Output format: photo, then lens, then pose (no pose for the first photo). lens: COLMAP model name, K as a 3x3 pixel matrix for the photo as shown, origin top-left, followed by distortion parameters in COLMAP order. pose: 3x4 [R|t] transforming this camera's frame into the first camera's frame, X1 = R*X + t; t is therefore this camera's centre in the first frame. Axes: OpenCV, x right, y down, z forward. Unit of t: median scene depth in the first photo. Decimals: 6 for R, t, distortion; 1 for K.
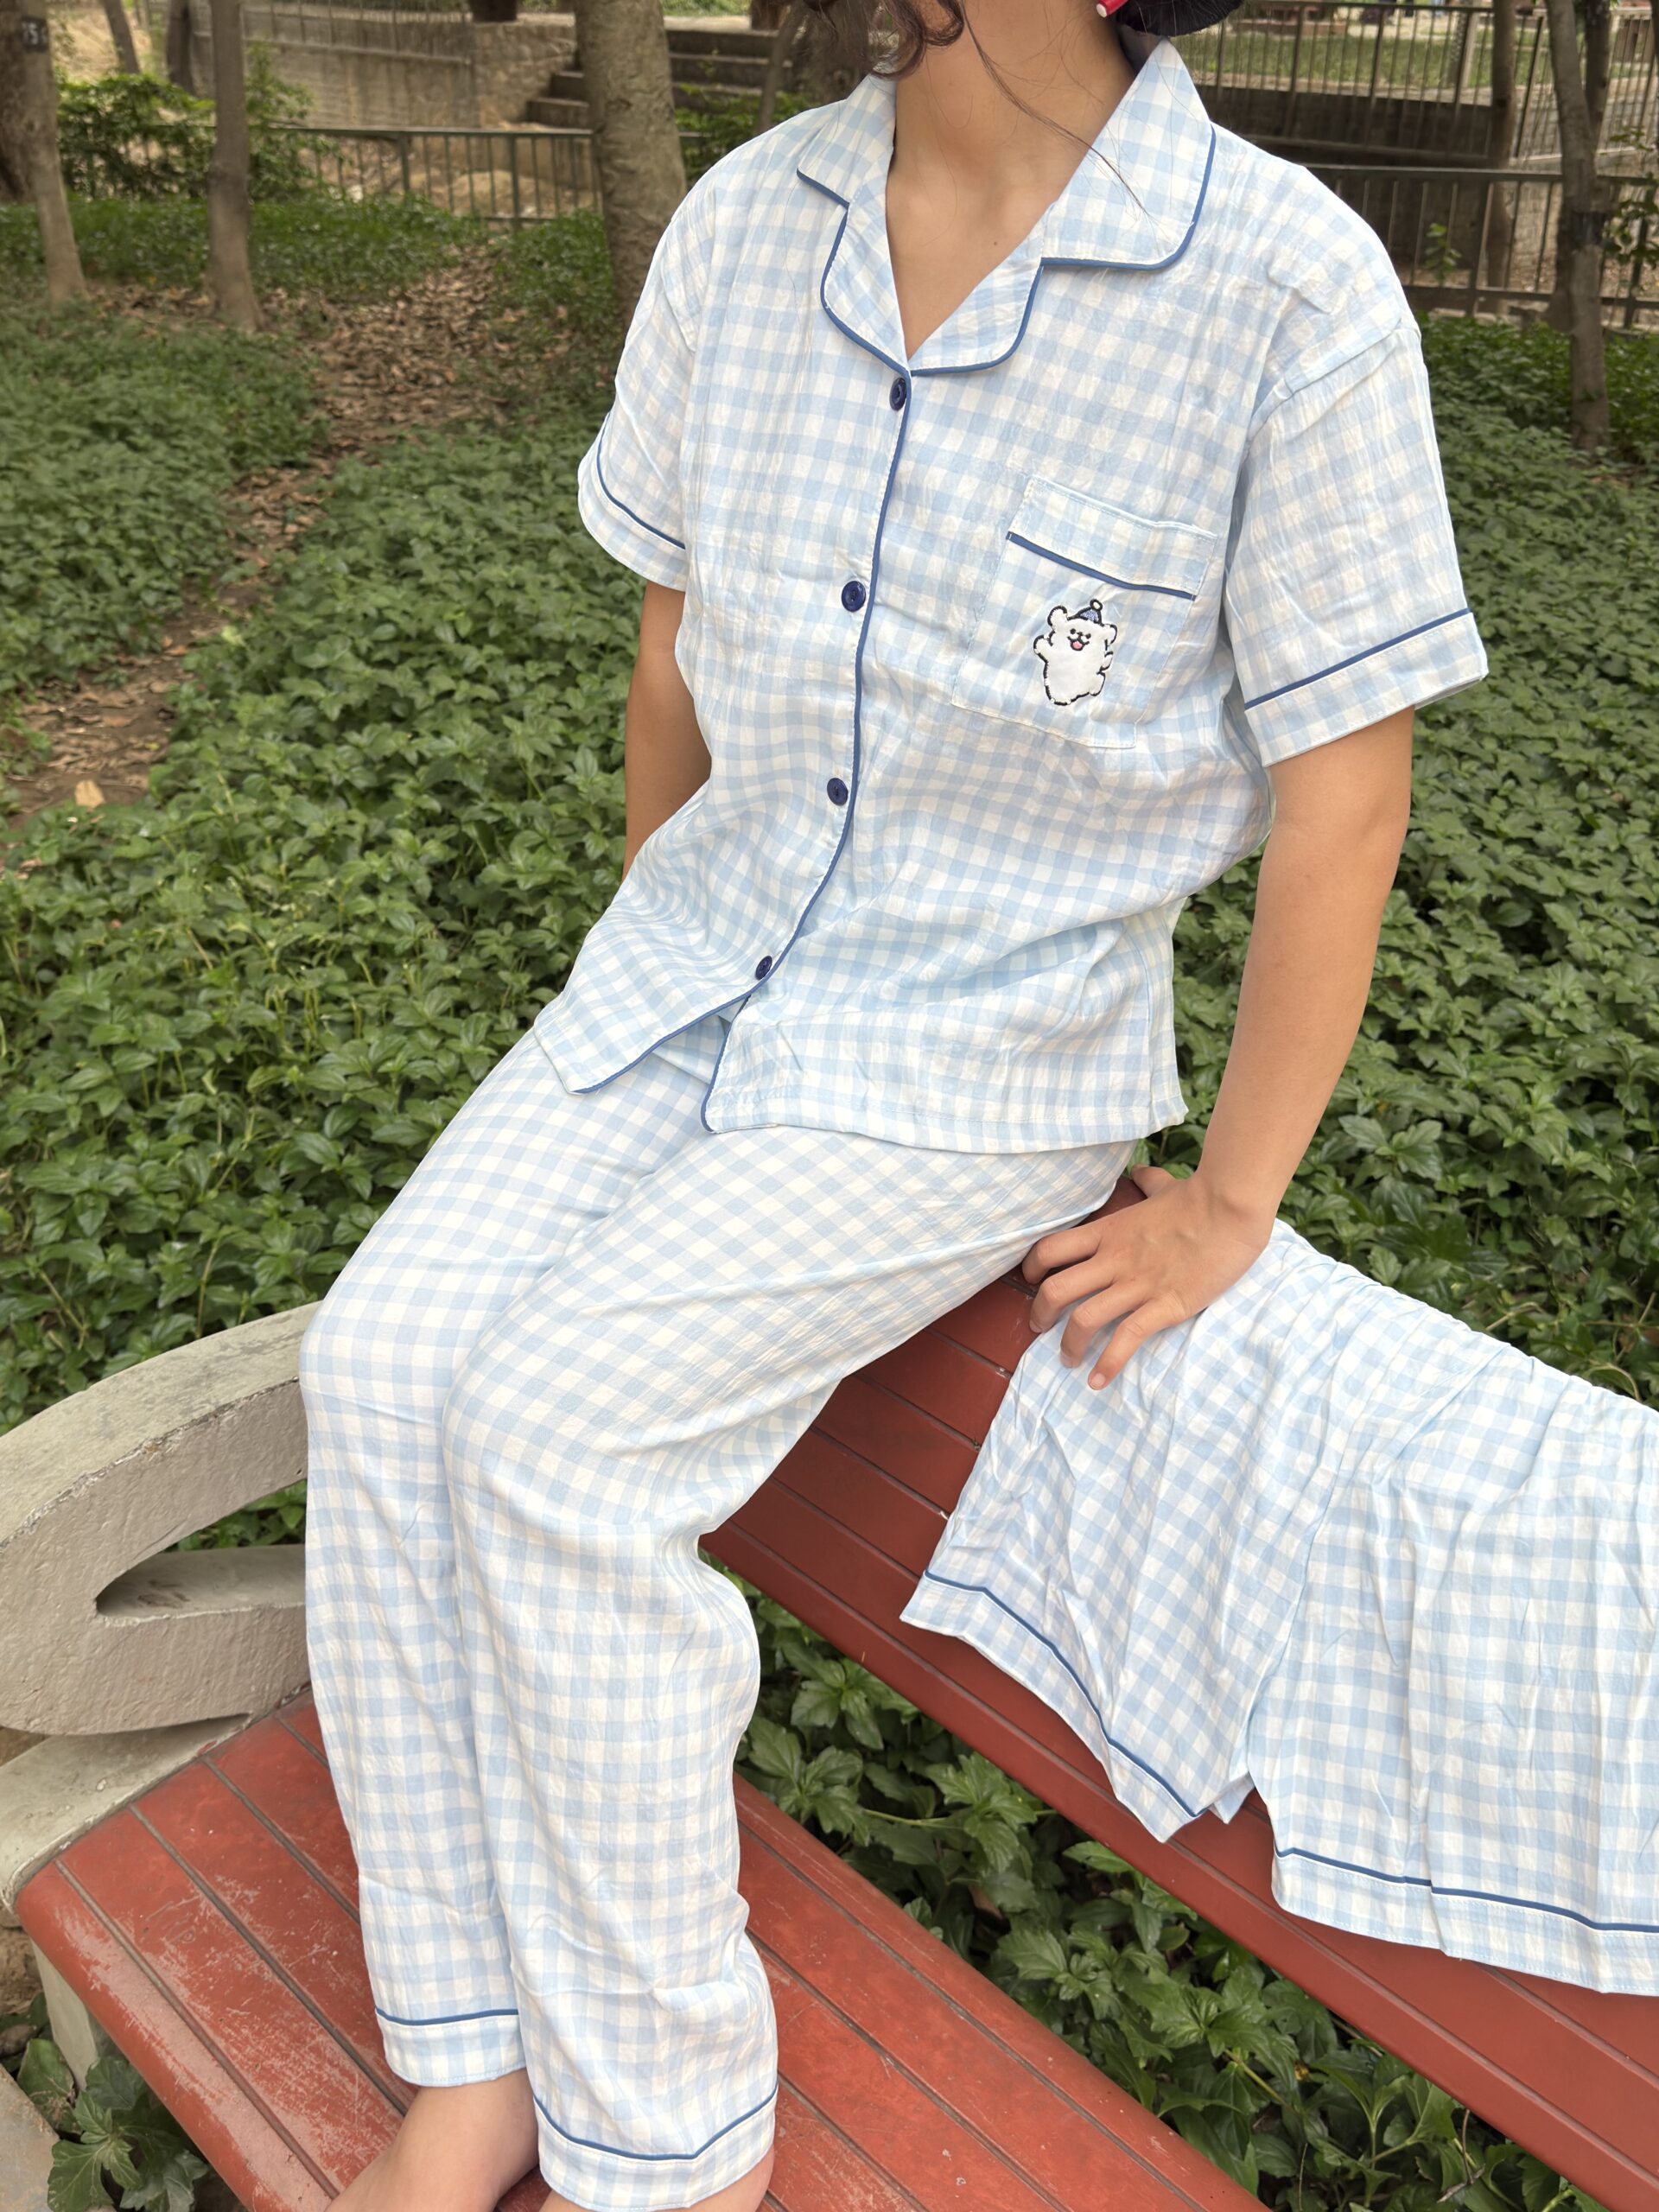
lens RADIAL K [[2036.2, 0, 868.6], [0, 2036.2, 1104.9], [0, 0, 1]] dist [0.026910, 0.000000]
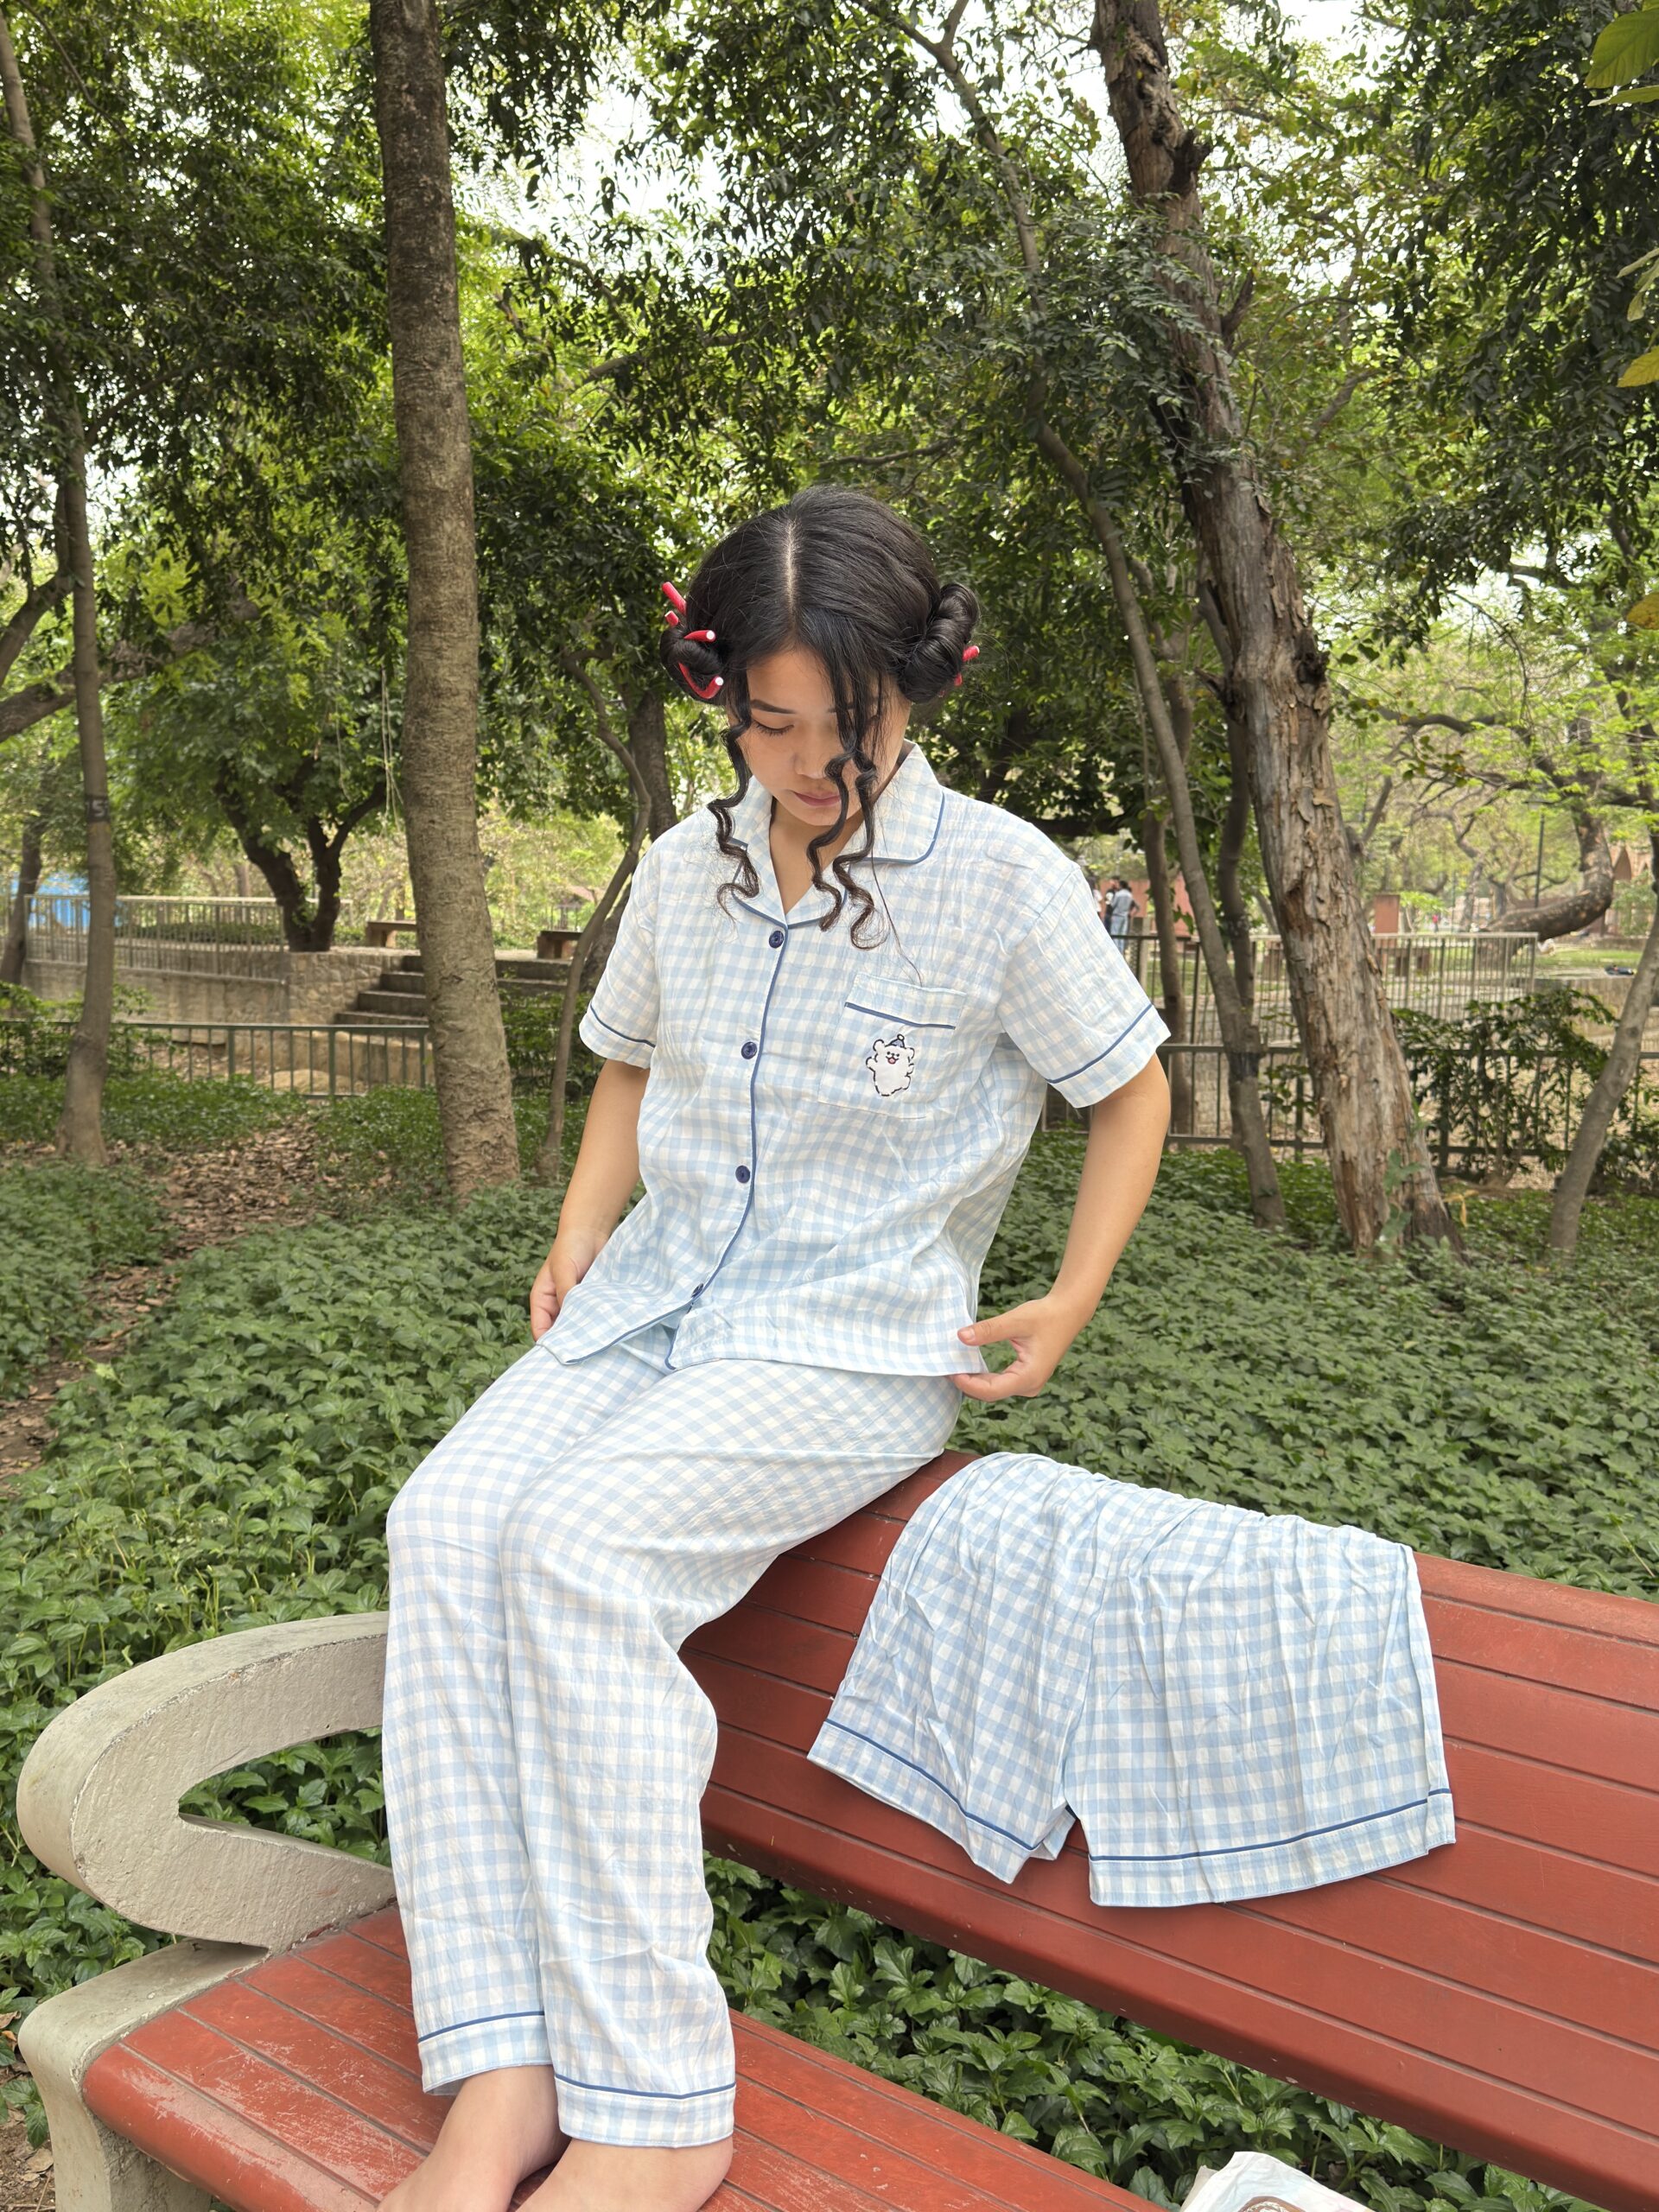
lens RADIAL K [[2036.2, 0, 816.8], [0, 2036.2, 1116.8], [0, 0, 1]] dist [0.026910, 0.000000]
pose [[0.995663, -0.006497, 0.092811, -0.032401], [0.043204, 0.915765, -0.399384, 0.130395], [-0.082398, 0.401662, 0.912074, -0.132081]]
